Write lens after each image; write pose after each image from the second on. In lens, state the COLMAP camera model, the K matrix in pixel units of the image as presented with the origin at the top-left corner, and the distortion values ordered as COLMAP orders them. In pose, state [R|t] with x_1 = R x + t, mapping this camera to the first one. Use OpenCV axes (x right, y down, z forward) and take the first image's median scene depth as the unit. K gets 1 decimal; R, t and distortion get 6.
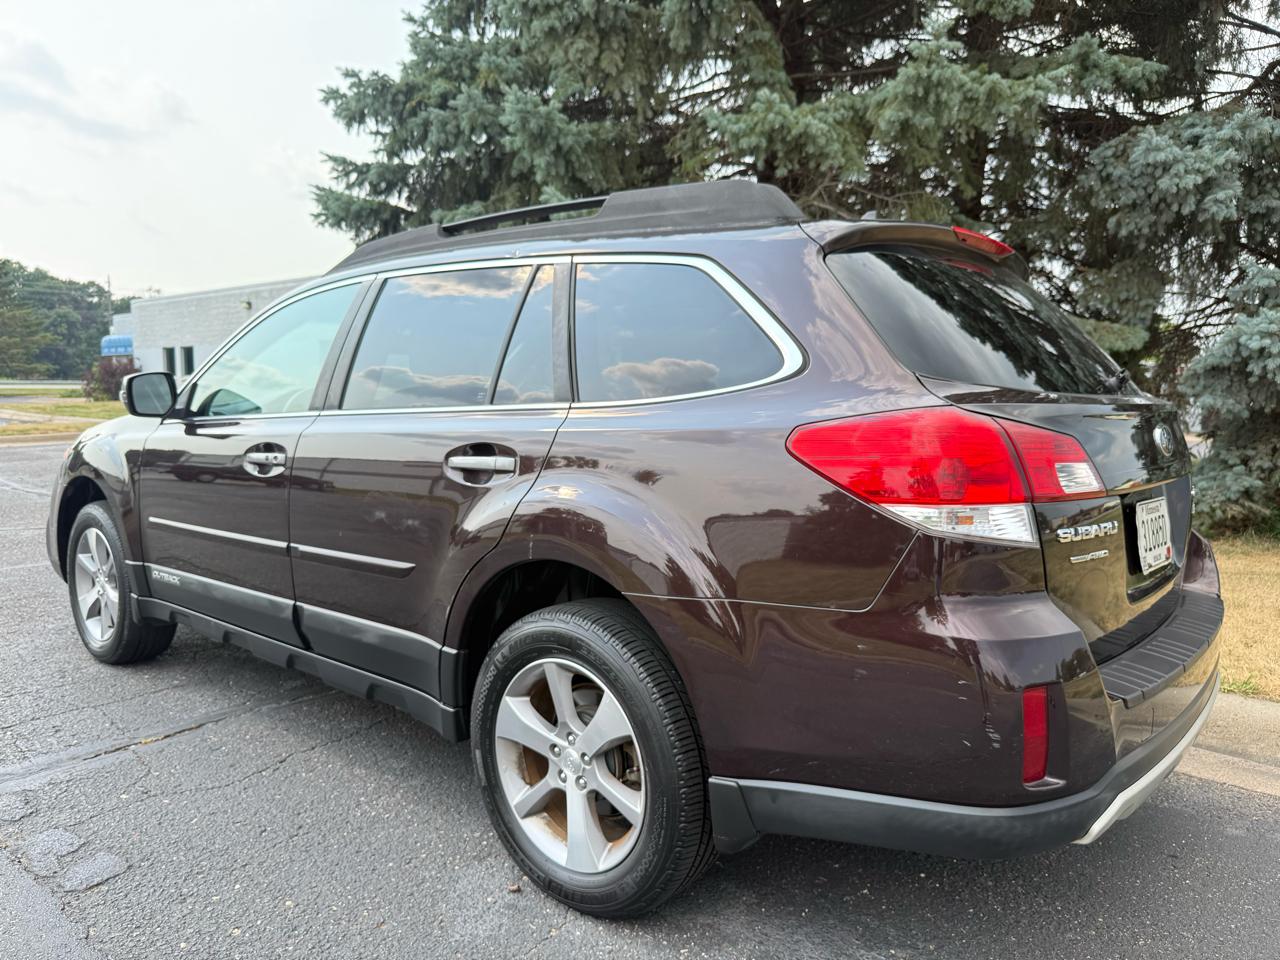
lens RADIAL K [[908.6, 0, 646.9], [0, 908.6, 491.4], [0, 0, 1]] dist [0.020653, -0.024098]
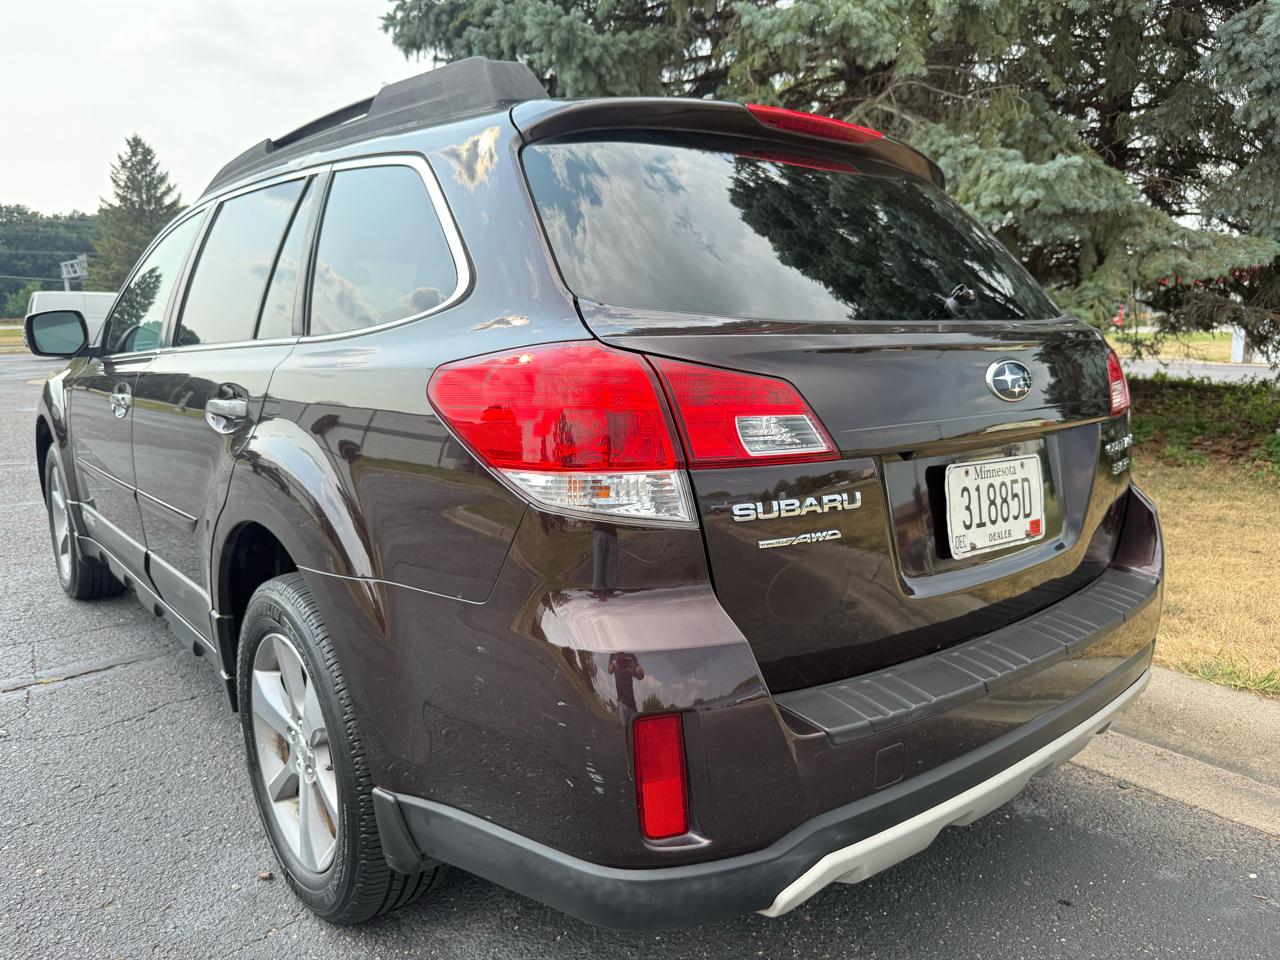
lens RADIAL K [[908.6, 0, 645.0], [0, 908.6, 485.8], [0, 0, 1]] dist [0.020653, -0.024098]
pose [[0.985671, 0.017036, -0.167819, 0.236270], [-0.005777, 0.997713, 0.067348, -0.010821], [0.168583, -0.065414, 0.983515, 0.121999]]
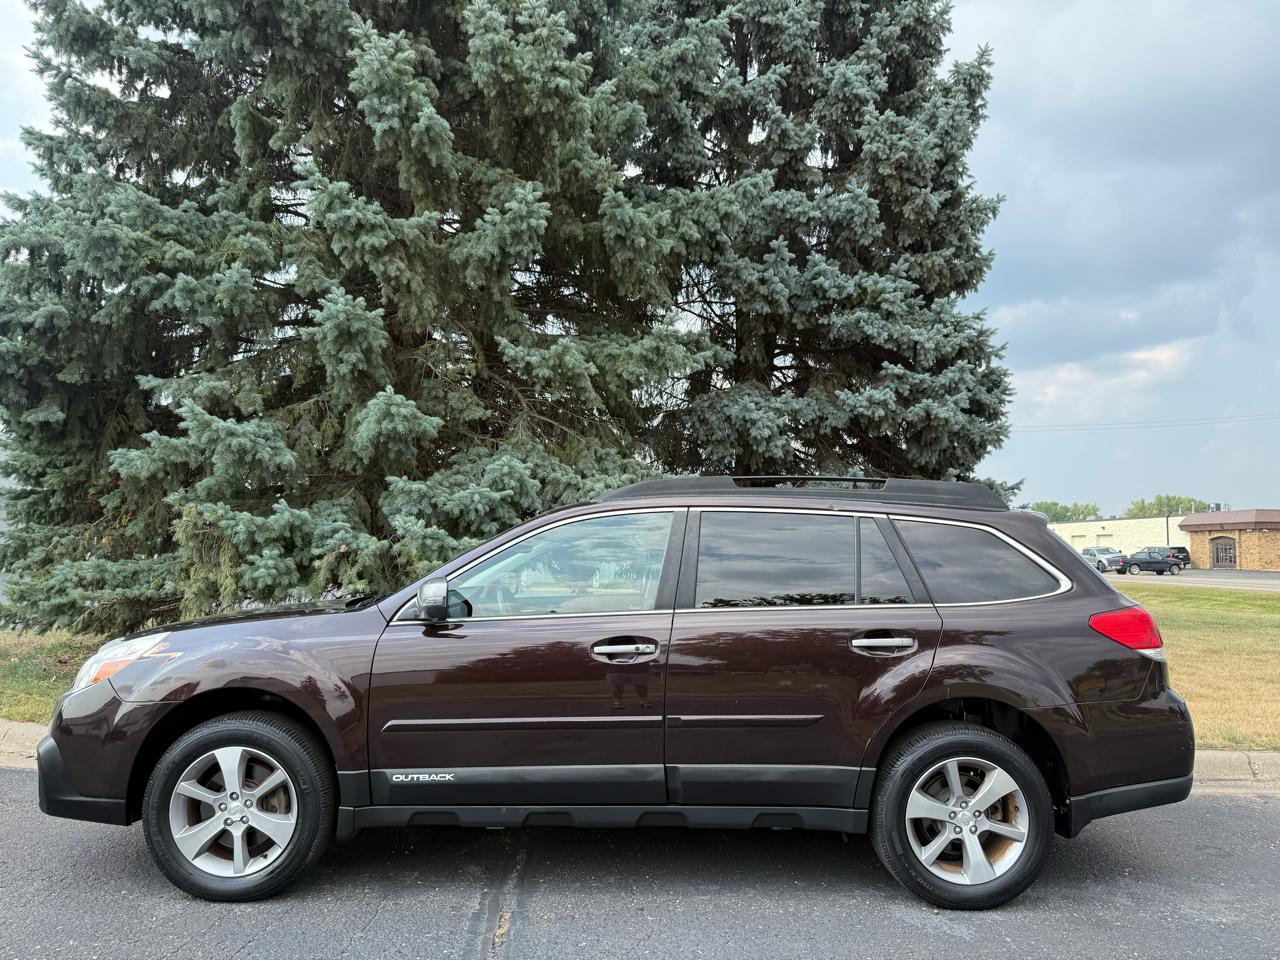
lens RADIAL K [[908.6, 0, 643.6], [0, 908.6, 481.3], [0, 0, 1]] dist [0.020653, -0.024098]
pose [[0.751319, 0.055780, 0.657577, -1.023202], [0.063031, 0.985801, -0.155639, -0.057304], [-0.656922, 0.158383, 0.737135, 0.028503]]
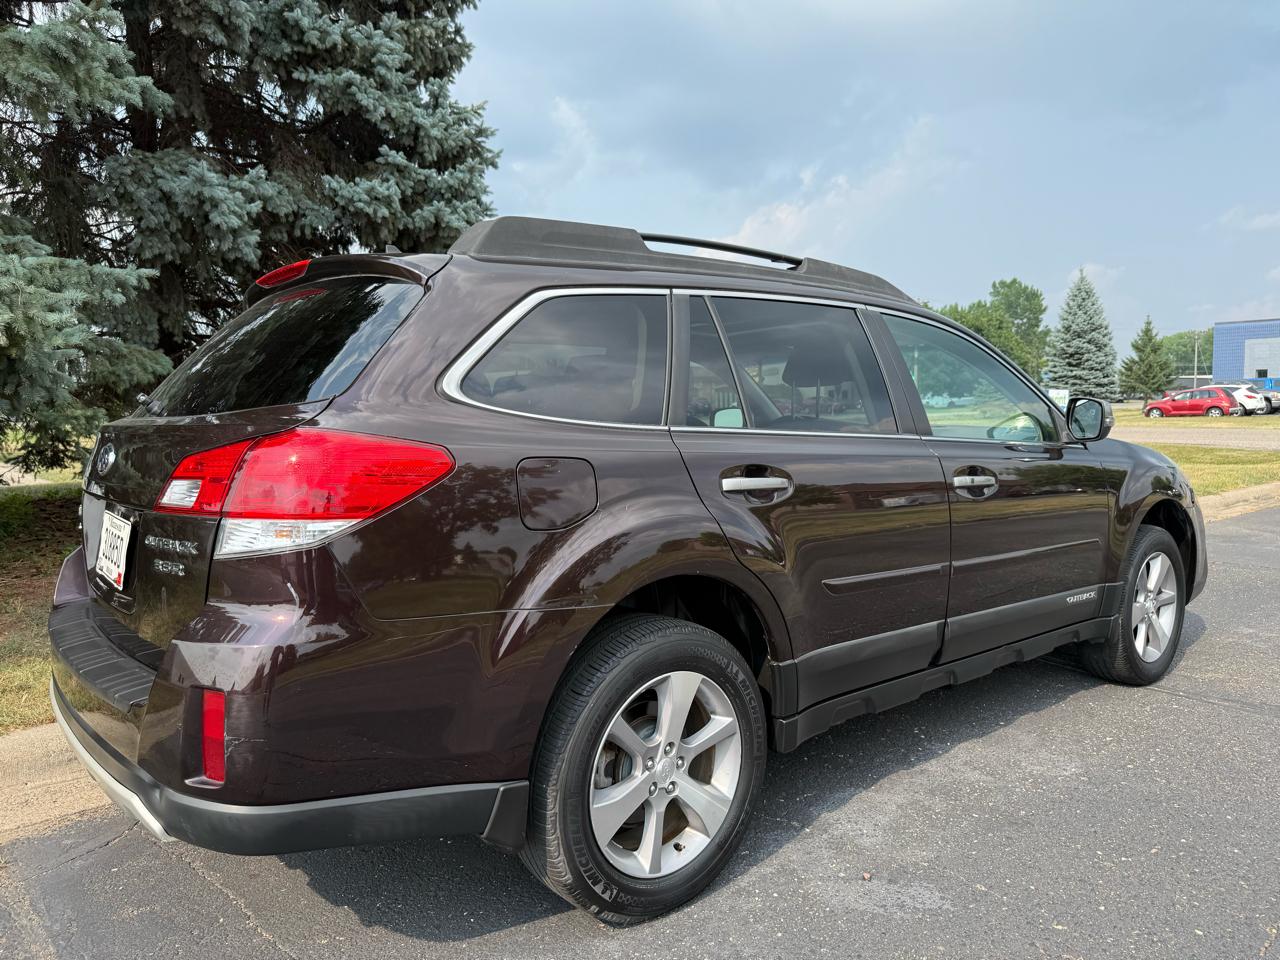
lens RADIAL K [[908.6, 0, 651.9], [0, 908.6, 487.4], [0, 0, 1]] dist [0.020653, -0.024098]
pose [[0.172558, -0.097298, 0.980182, -0.753467], [0.122018, 0.989556, 0.076747, -0.087487], [-0.977413, 0.106356, 0.182627, 0.620982]]
